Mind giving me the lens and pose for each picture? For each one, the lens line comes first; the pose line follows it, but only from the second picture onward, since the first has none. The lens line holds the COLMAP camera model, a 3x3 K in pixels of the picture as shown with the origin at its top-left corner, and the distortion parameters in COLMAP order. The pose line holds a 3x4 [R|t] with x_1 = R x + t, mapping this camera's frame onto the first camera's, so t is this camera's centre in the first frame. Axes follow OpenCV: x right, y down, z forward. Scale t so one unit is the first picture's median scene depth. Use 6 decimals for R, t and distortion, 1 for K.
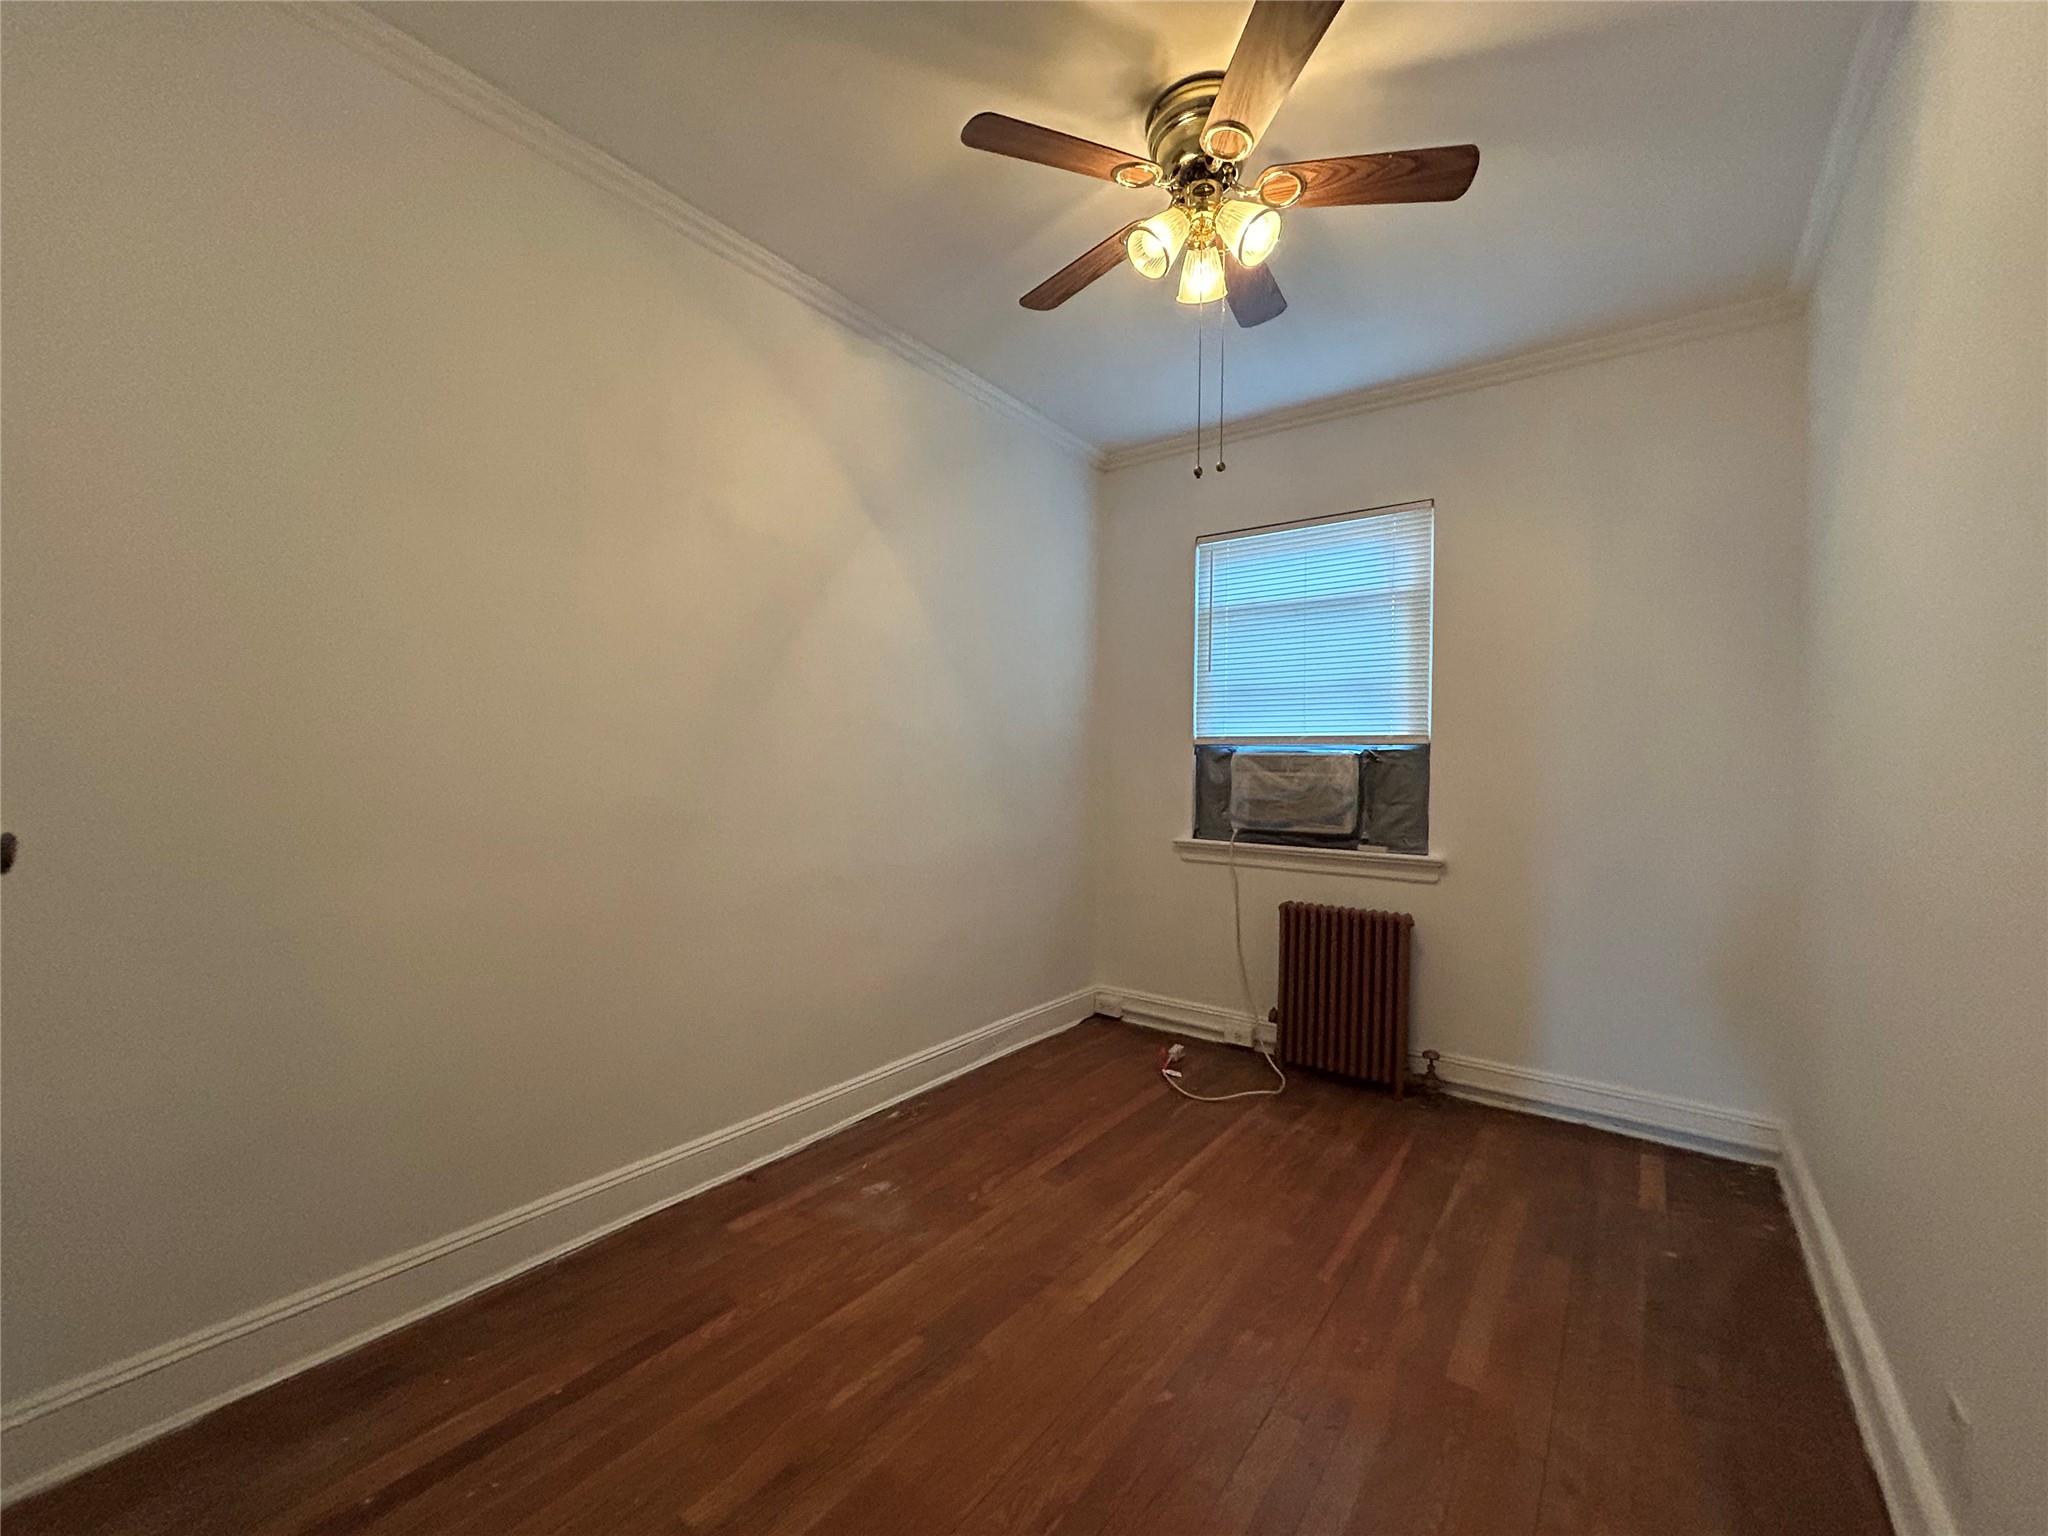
lens RADIAL K [[825.9, 0, 1023.3], [0, 825.9, 768.6], [0, 0, 1]] dist [-0.000026, -0.000649]
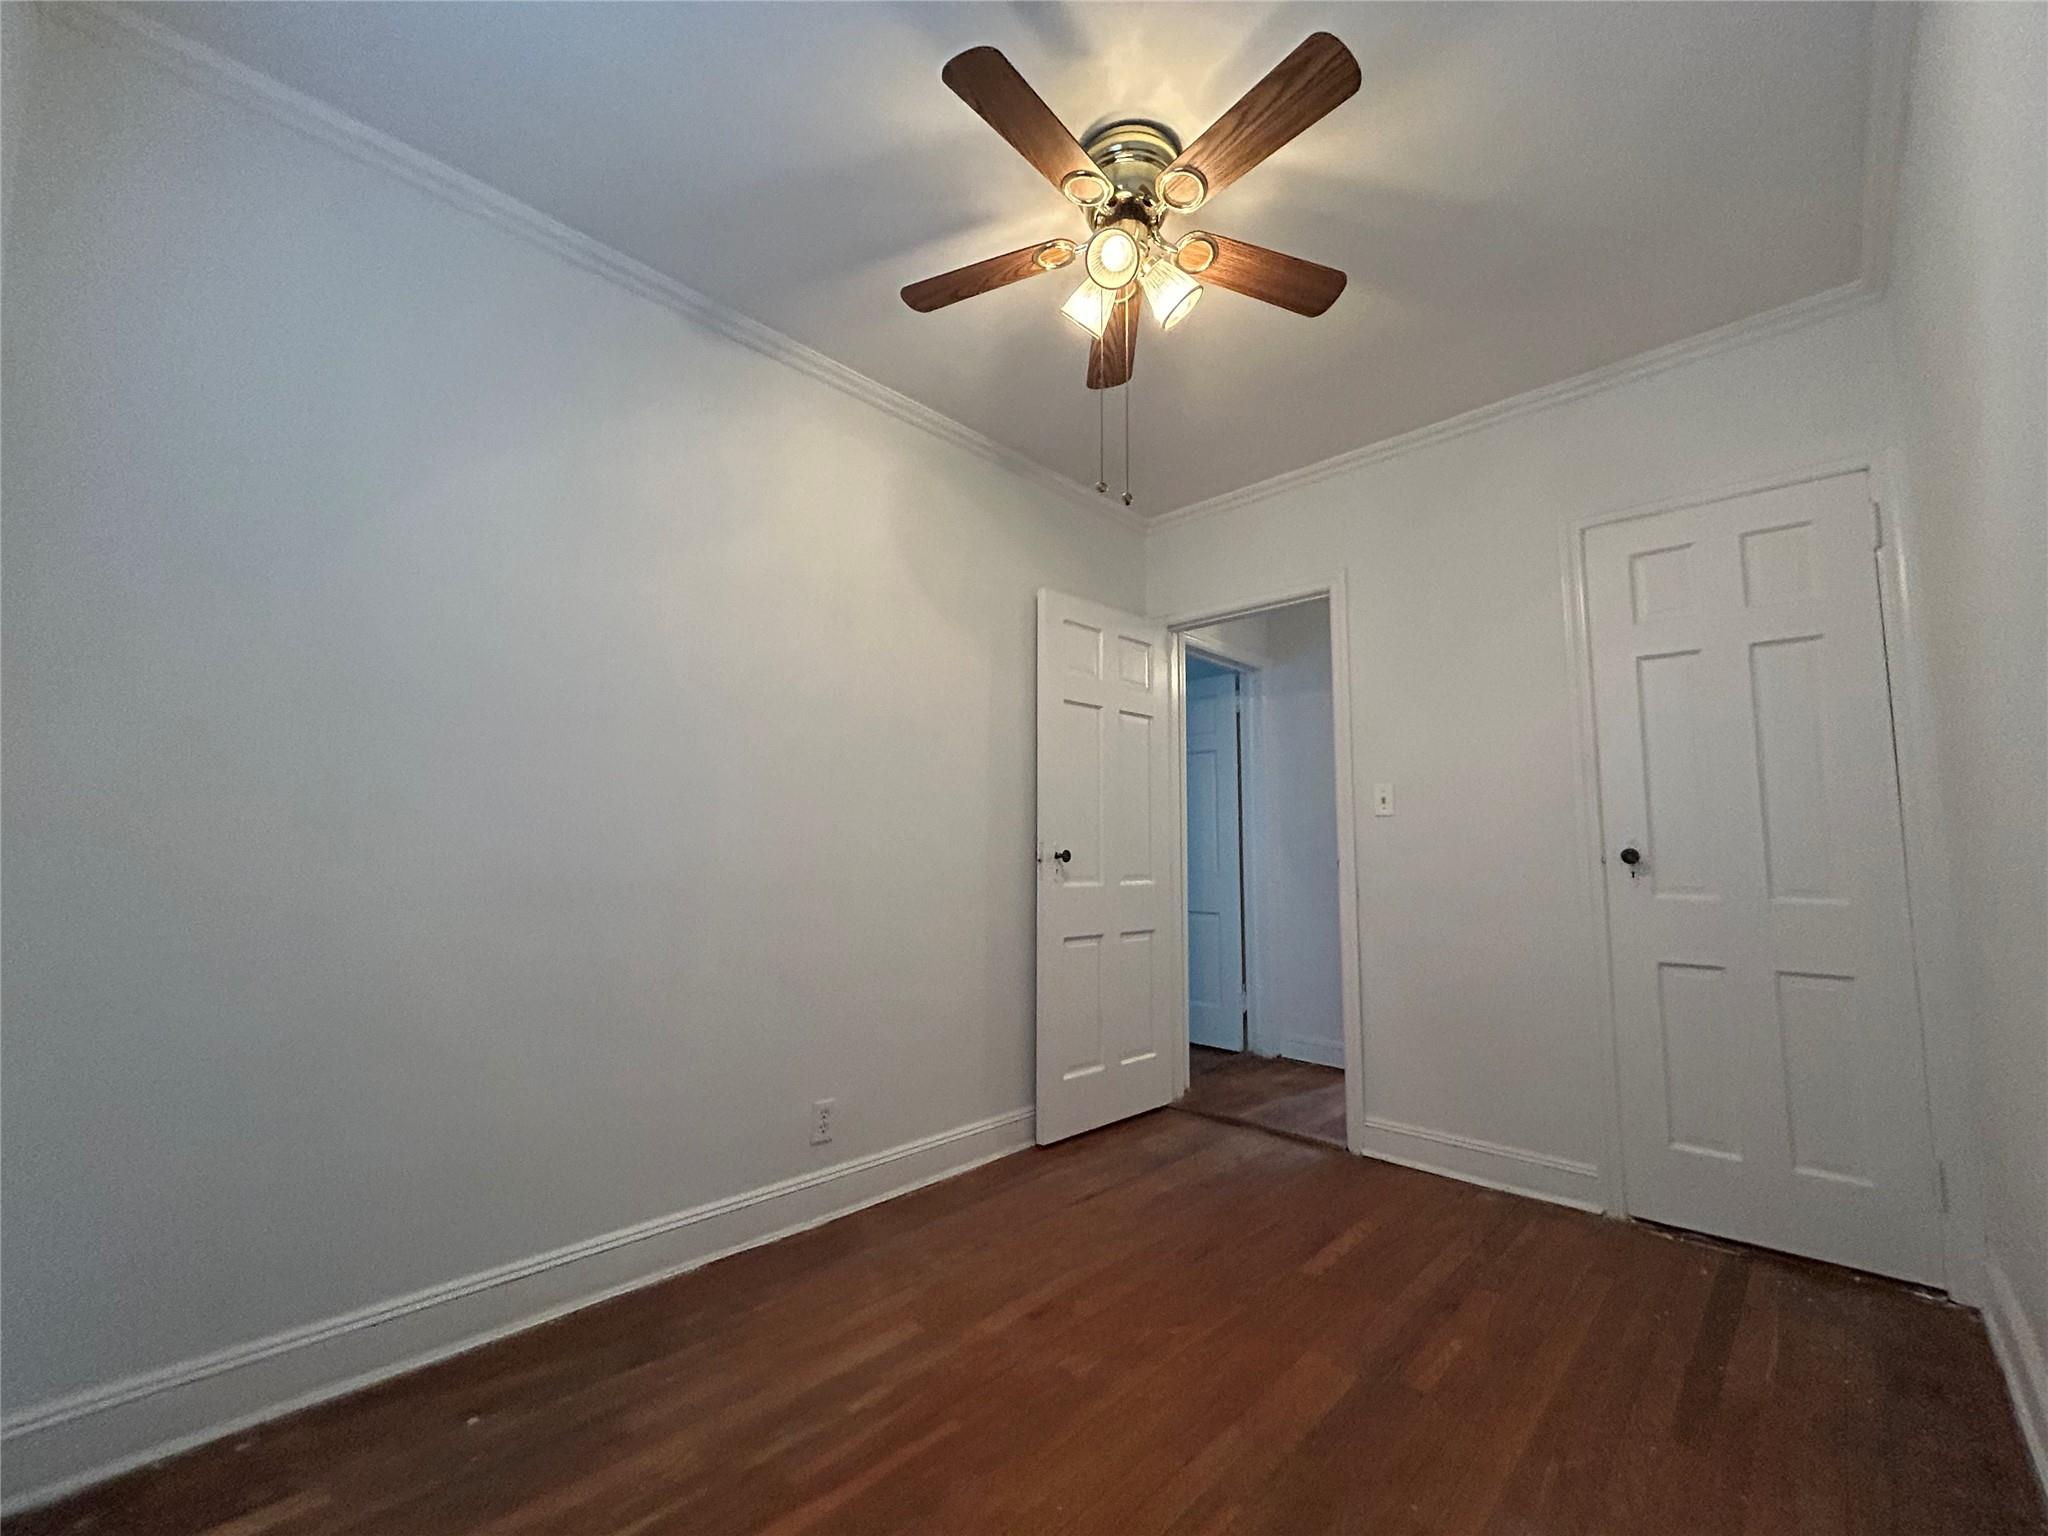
lens RADIAL K [[825.9, 0, 1023.3], [0, 825.9, 768.6], [0, 0, 1]] dist [-0.000026, -0.000649]
pose [[-0.991769, -0.009793, 0.127665, 0.222034], [-0.020317, 0.996475, -0.081396, 0.044734], [-0.126418, -0.083319, -0.988472, 2.048108]]
